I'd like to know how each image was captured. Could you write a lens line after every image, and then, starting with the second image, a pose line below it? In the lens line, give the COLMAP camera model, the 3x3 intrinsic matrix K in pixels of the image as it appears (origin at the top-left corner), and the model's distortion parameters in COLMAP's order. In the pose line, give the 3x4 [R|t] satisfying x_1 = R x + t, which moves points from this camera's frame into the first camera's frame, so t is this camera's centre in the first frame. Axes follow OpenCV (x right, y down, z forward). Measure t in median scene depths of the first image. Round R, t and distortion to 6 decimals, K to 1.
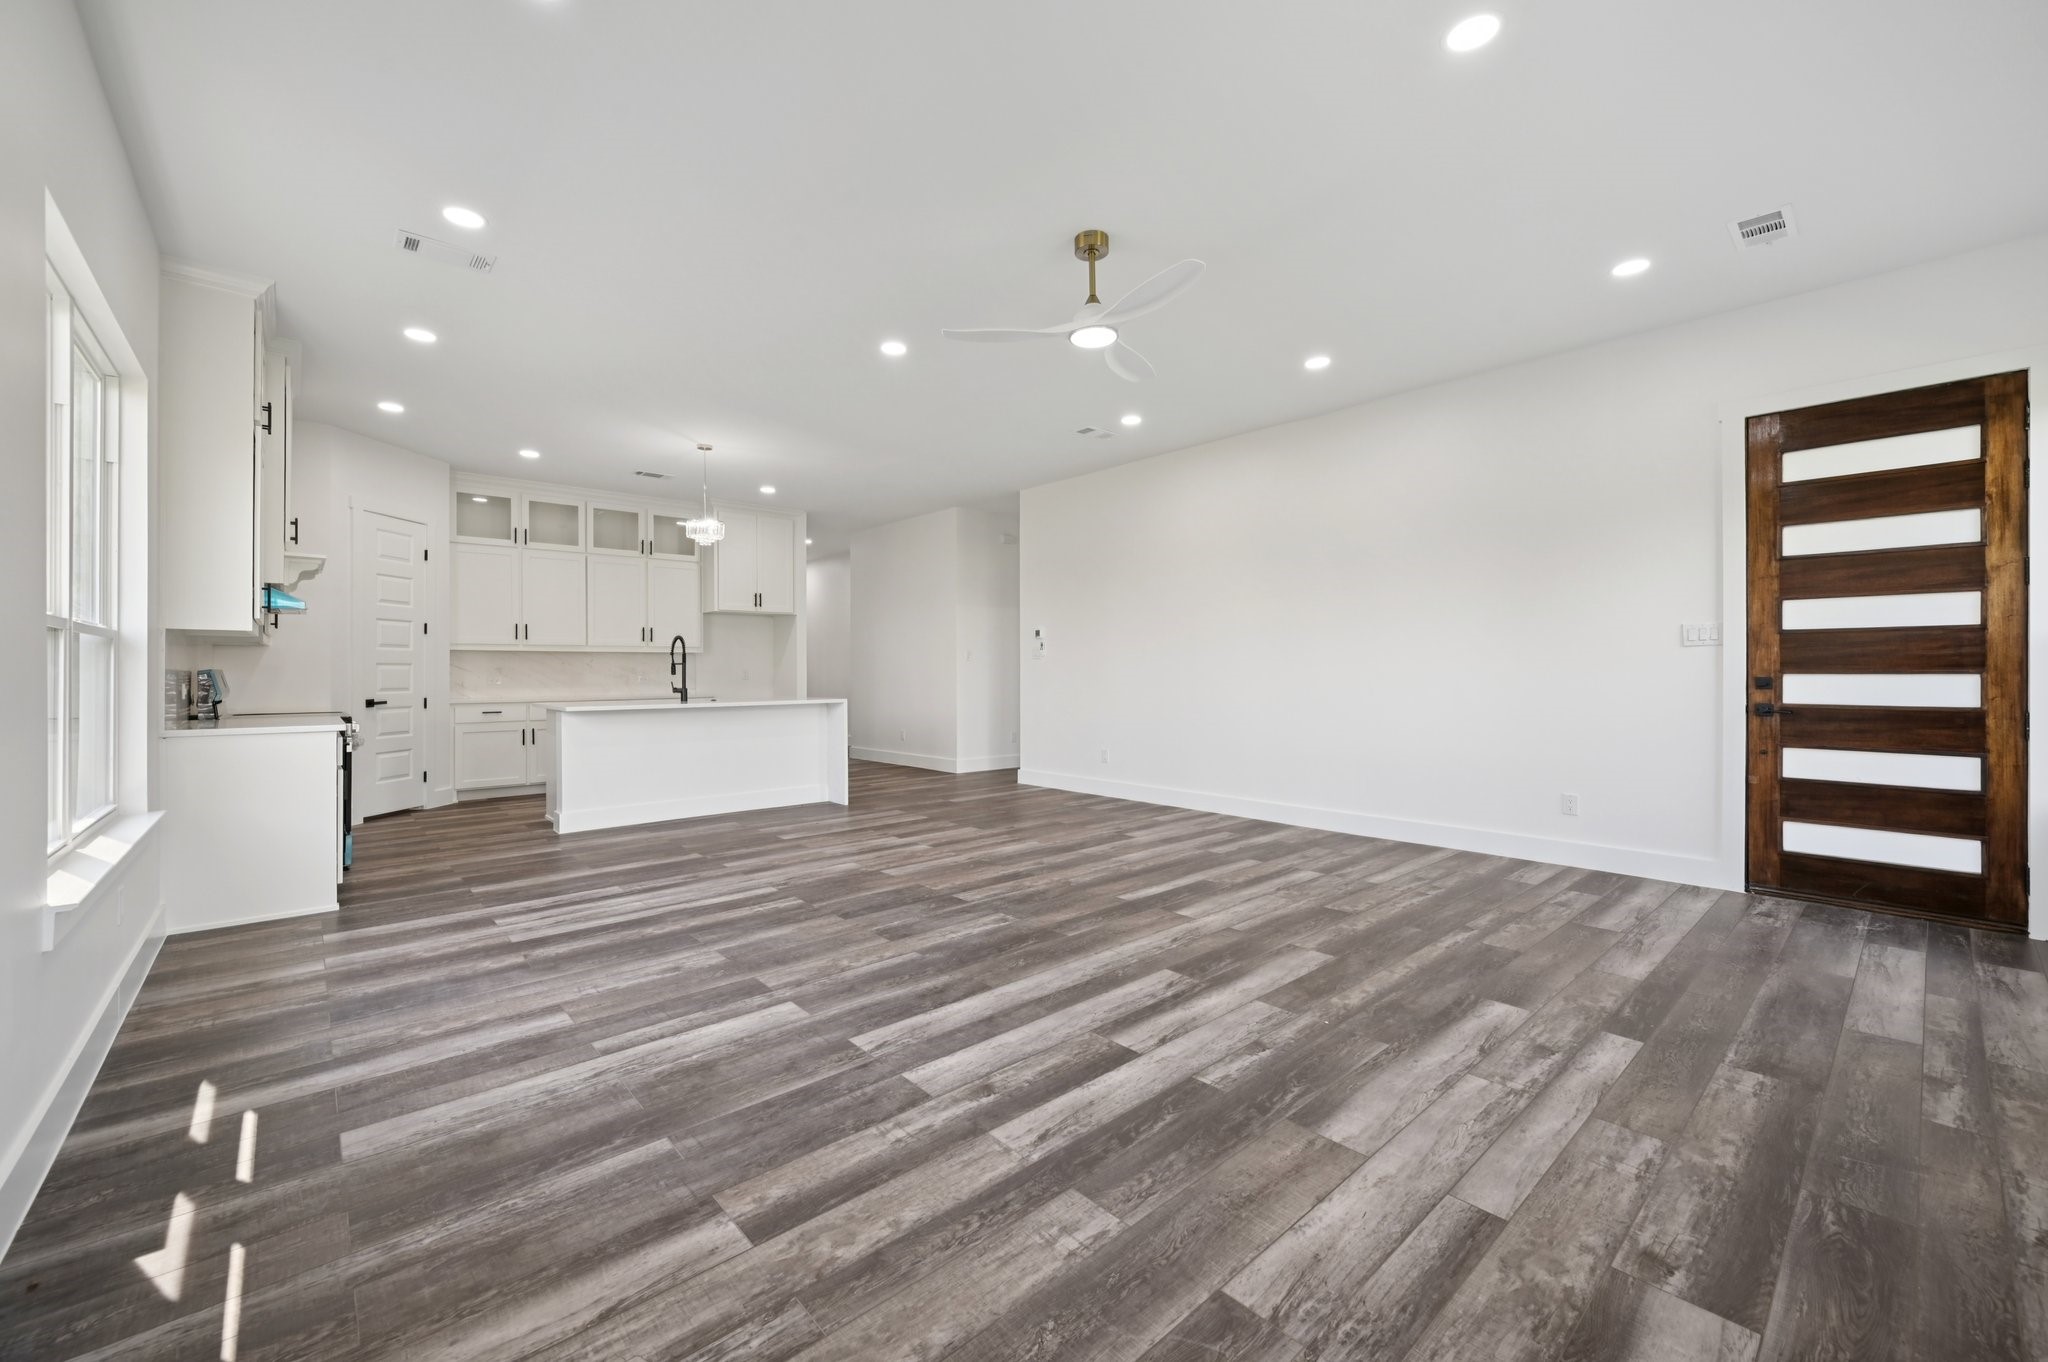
lens RADIAL K [[815.7, 0, 1022.2], [0, 815.7, 665.4], [0, 0, 1]] dist [0.000141, -0.000248]
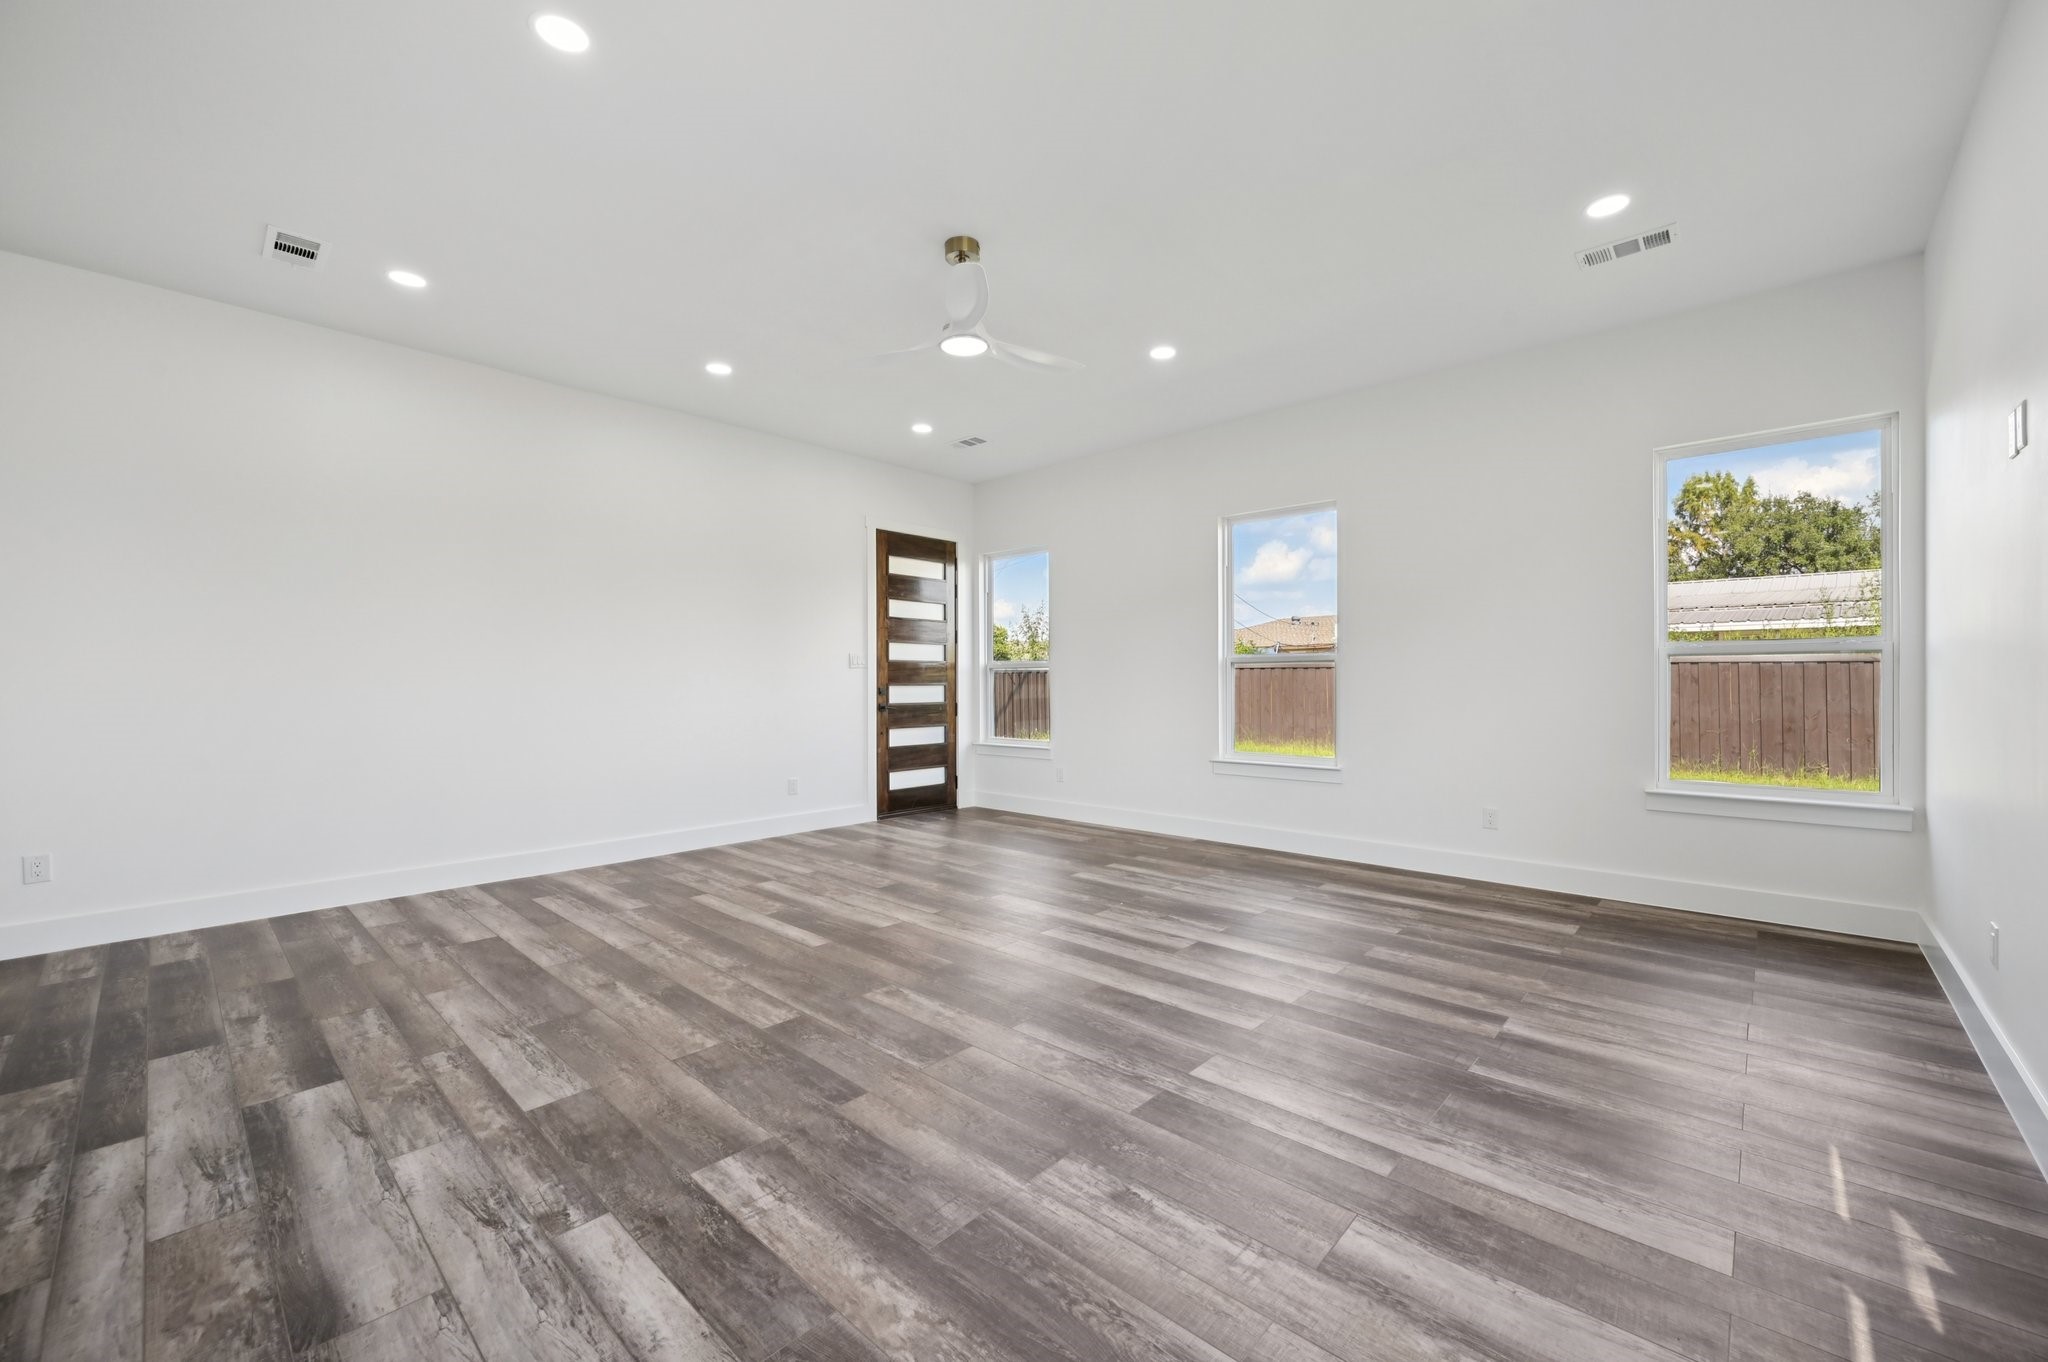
lens RADIAL K [[812.8, 0, 1027.0], [0, 812.8, 677.6], [0, 0, 1]] dist [-0.000242, -0.000032]
pose [[-0.102249, 0.008986, 0.994718, -0.971236], [-0.001194, 0.999957, -0.009156, 0.009861], [-0.994758, -0.002124, -0.102234, 1.100724]]
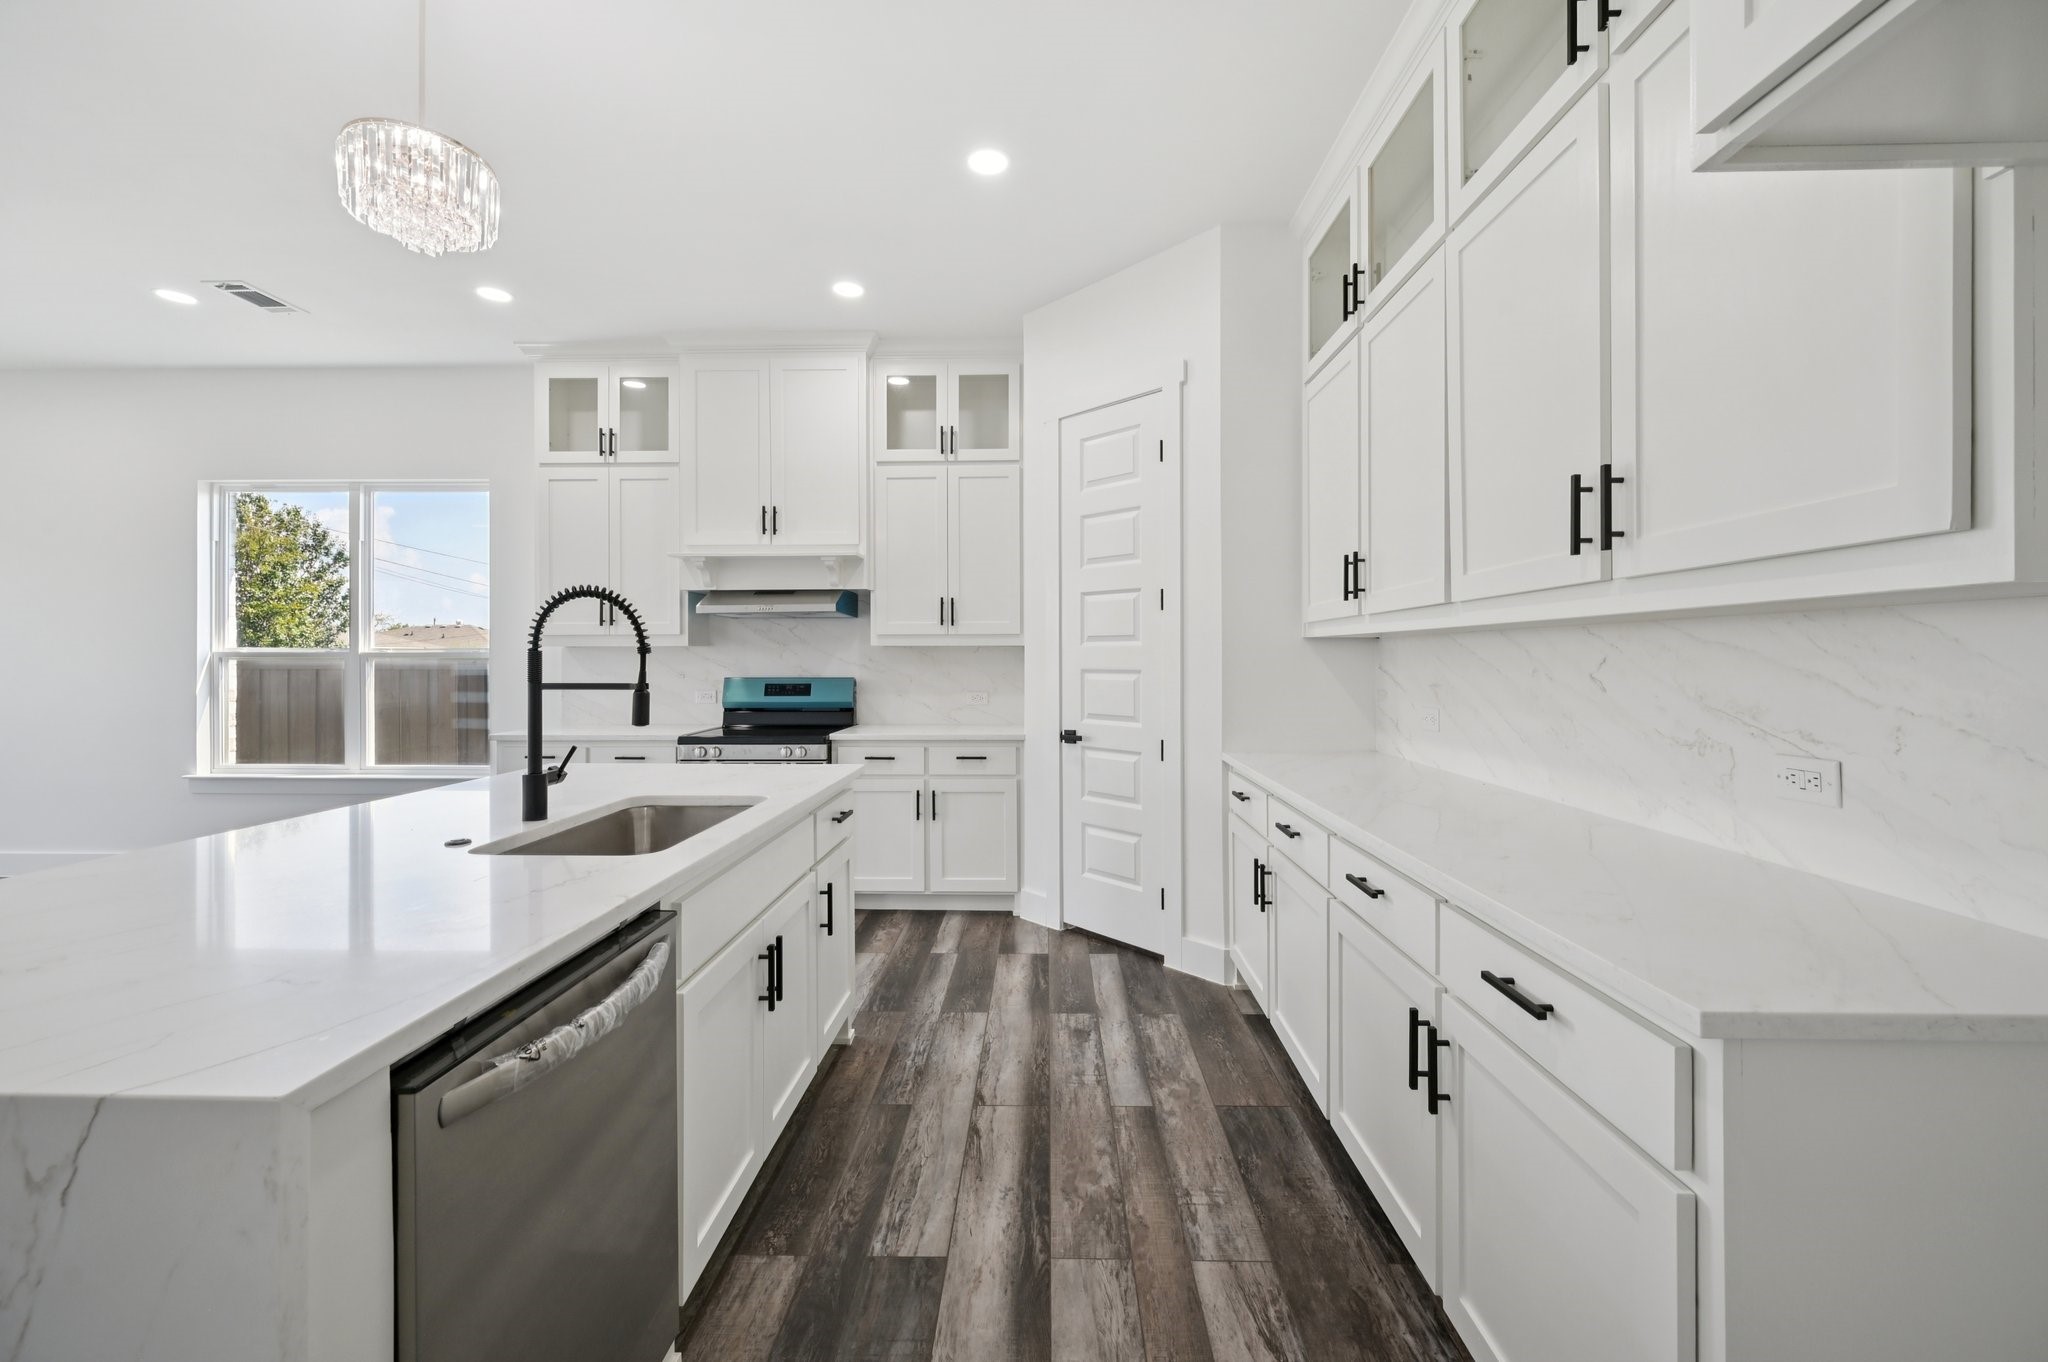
lens RADIAL K [[817.5, 0, 1026.3], [0, 817.5, 658.7], [0, 0, 1]] dist [-0.000087, 0.000080]
pose [[-0.684418, 0.004184, -0.729078, -0.670555], [0.008306, 0.999963, -0.002059, -0.018779], [0.729043, -0.007465, -0.684427, 2.728374]]
